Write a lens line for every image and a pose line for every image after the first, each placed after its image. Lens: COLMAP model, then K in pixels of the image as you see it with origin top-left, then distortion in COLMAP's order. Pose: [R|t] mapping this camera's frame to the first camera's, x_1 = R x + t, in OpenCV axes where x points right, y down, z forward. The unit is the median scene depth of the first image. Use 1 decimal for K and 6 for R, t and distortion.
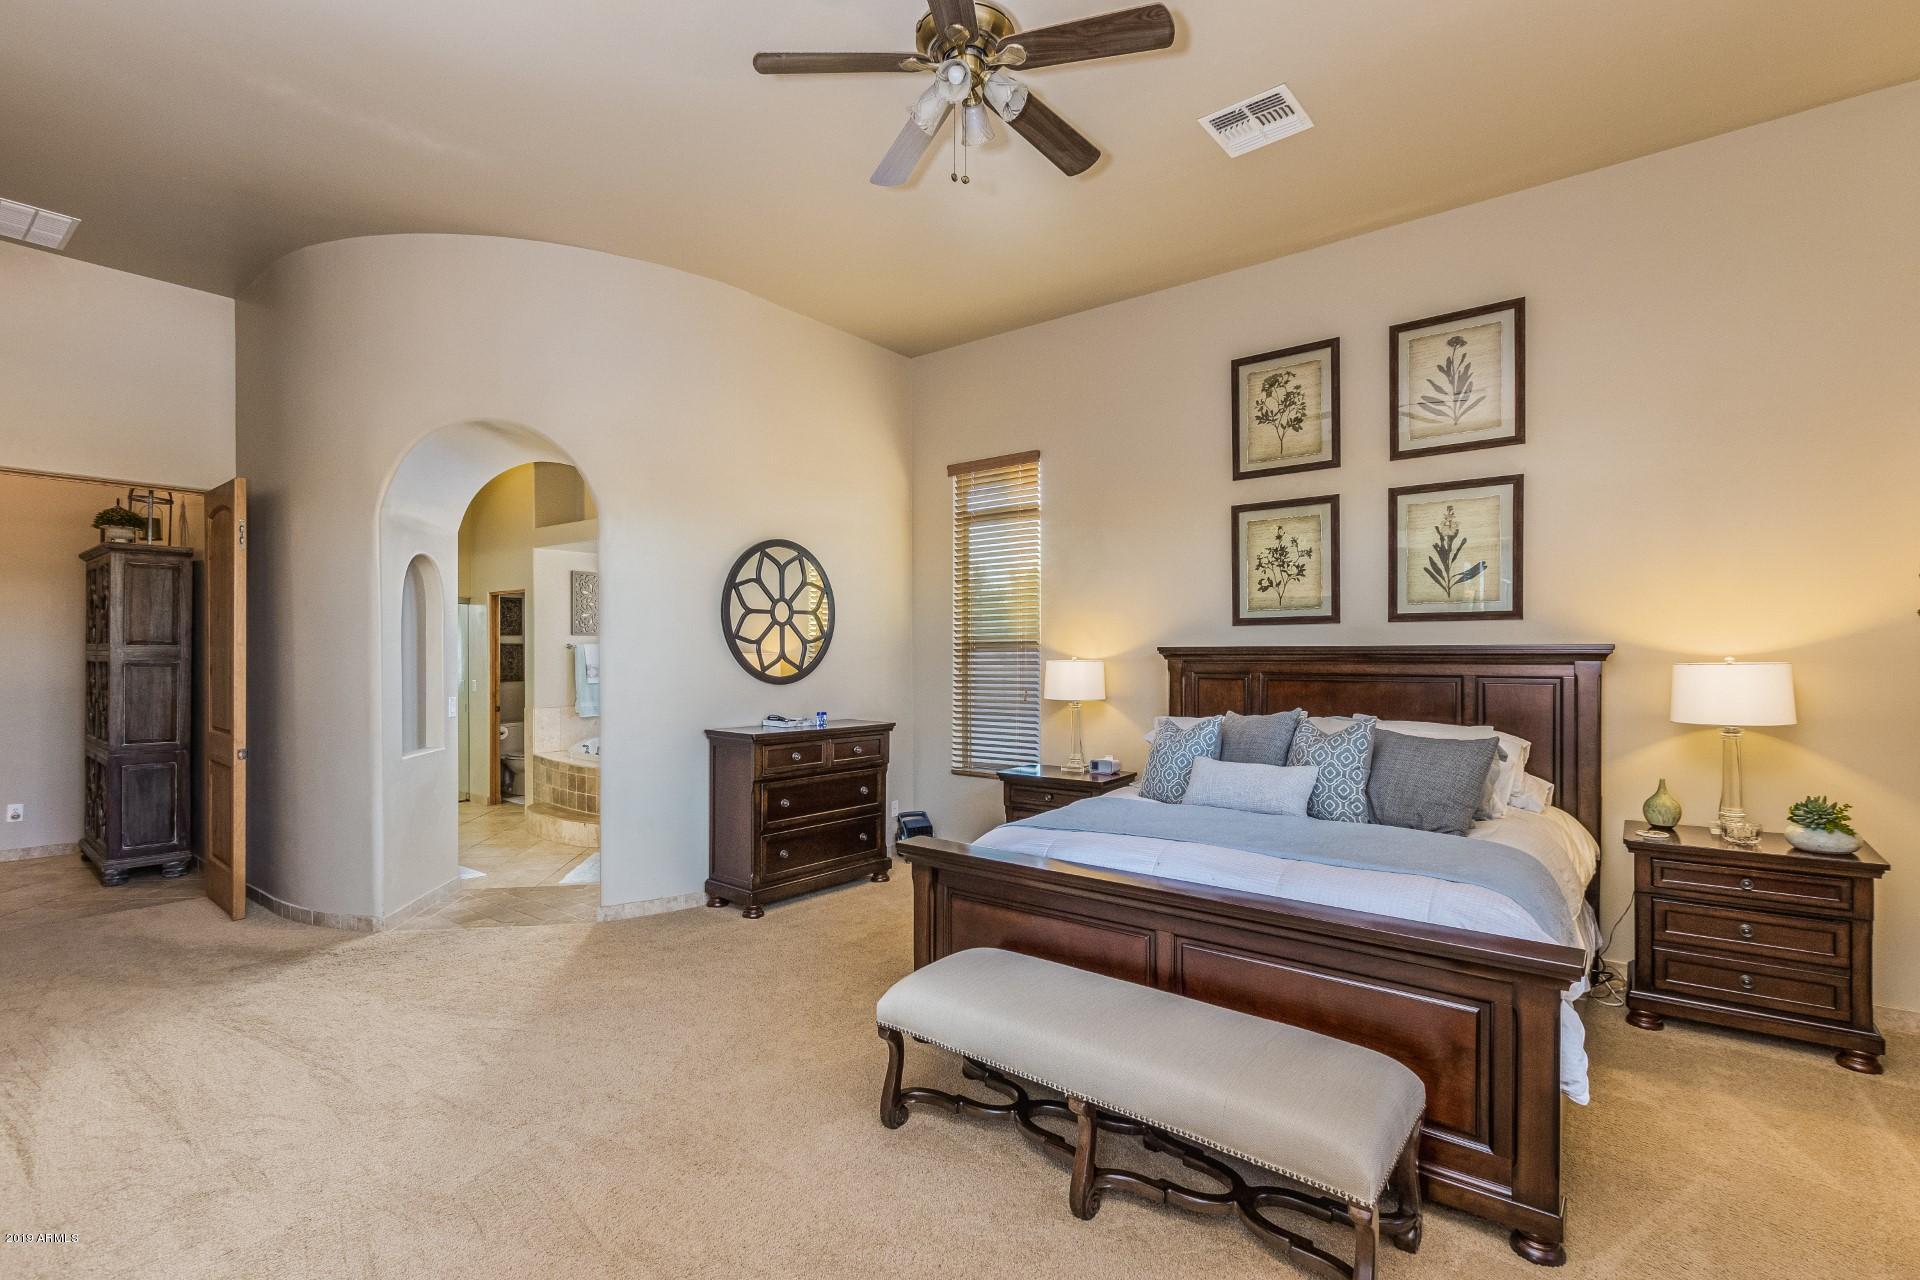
lens RADIAL K [[873.2, 0, 958.2], [0, 873.2, 650.6], [0, 0, 1]] dist [-0.000033, -0.002975]
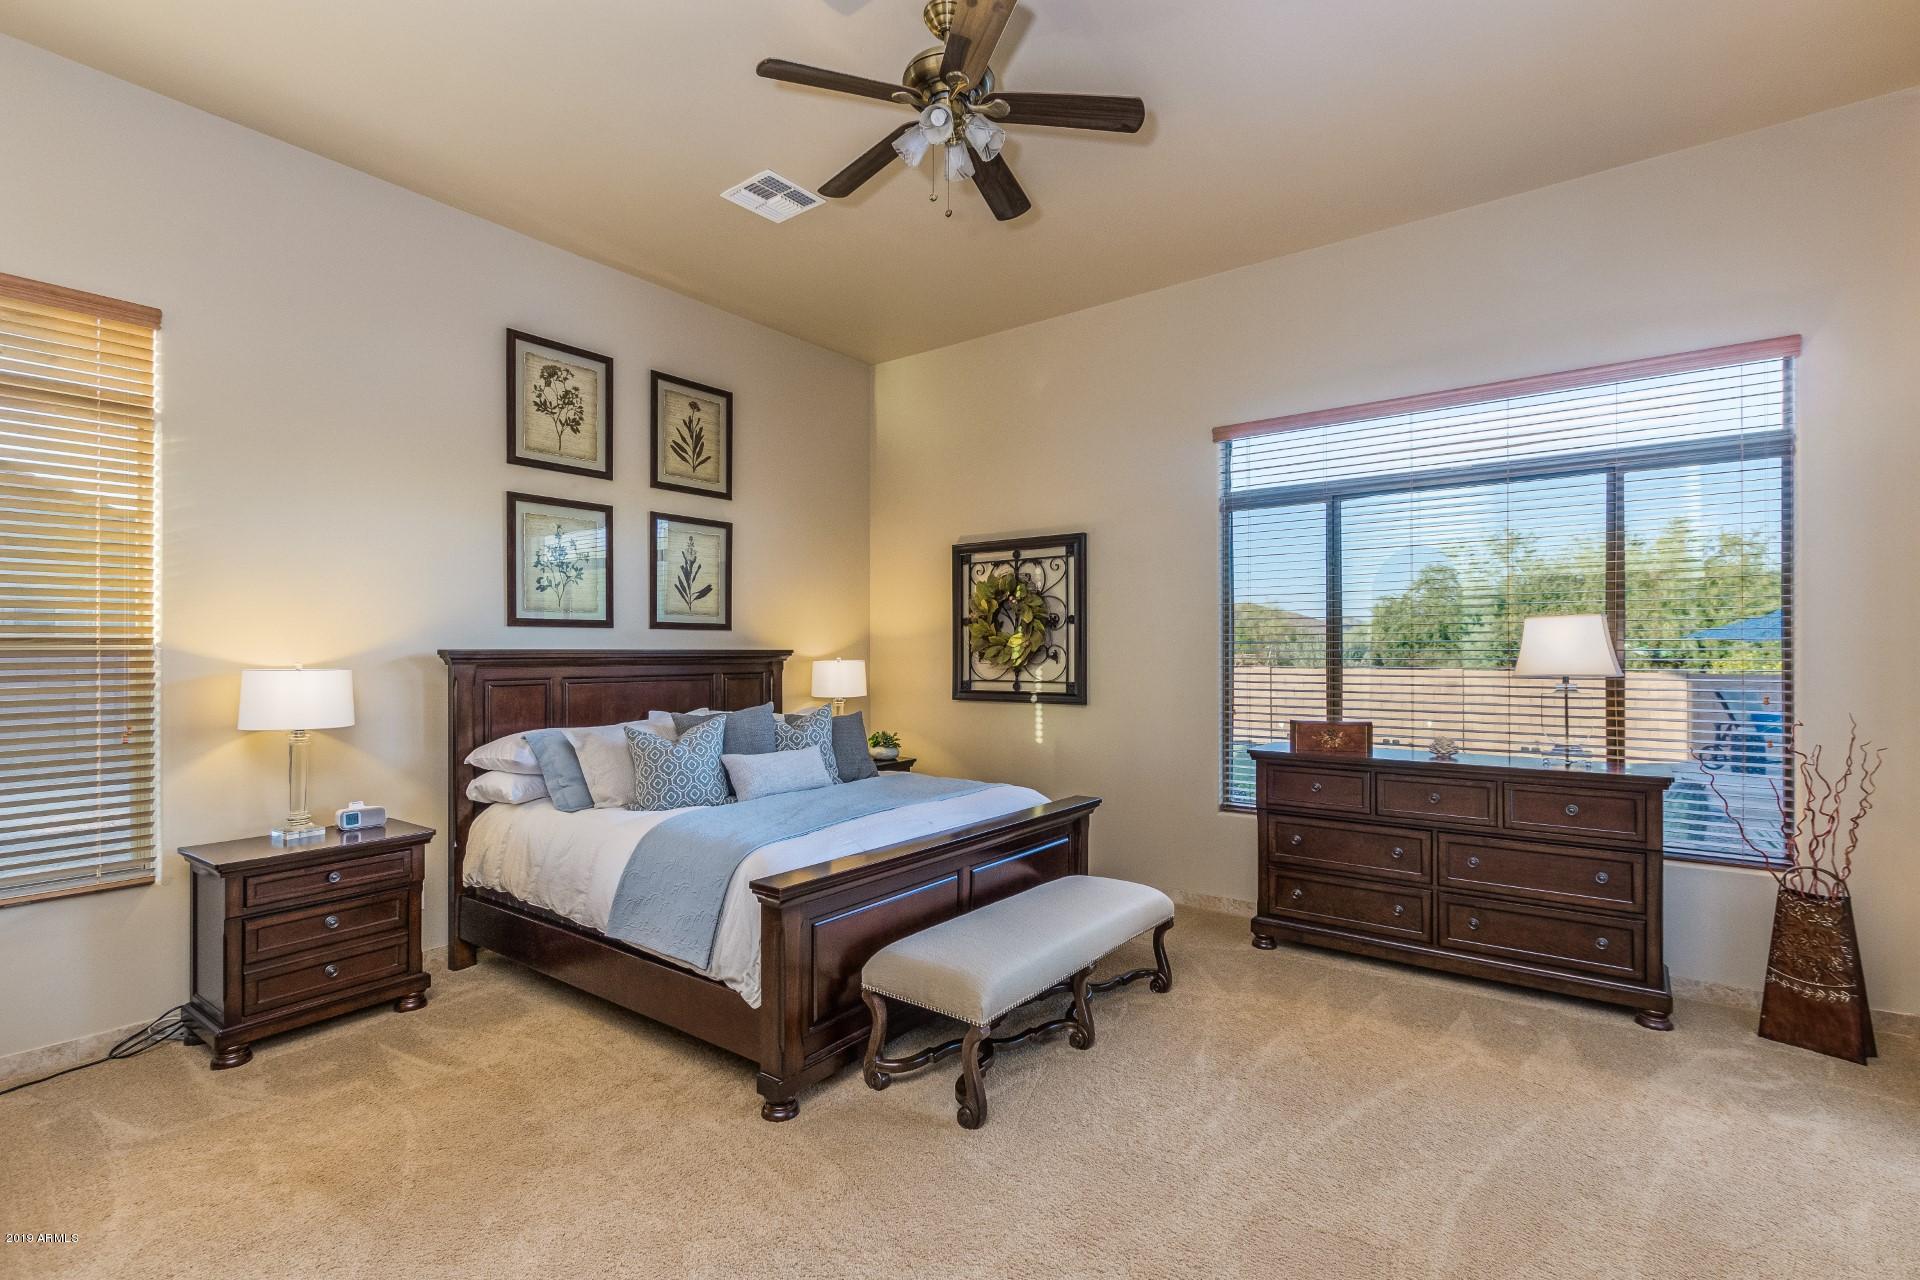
lens RADIAL K [[873.2, 0, 962.8], [0, 873.2, 643.7], [0, 0, 1]] dist [-0.000033, -0.002975]
pose [[-0.030009, 0.014492, 0.999445, -0.614599], [0.005180, 0.999884, -0.014343, 0.004501], [-0.999536, 0.004746, -0.030081, 0.593500]]
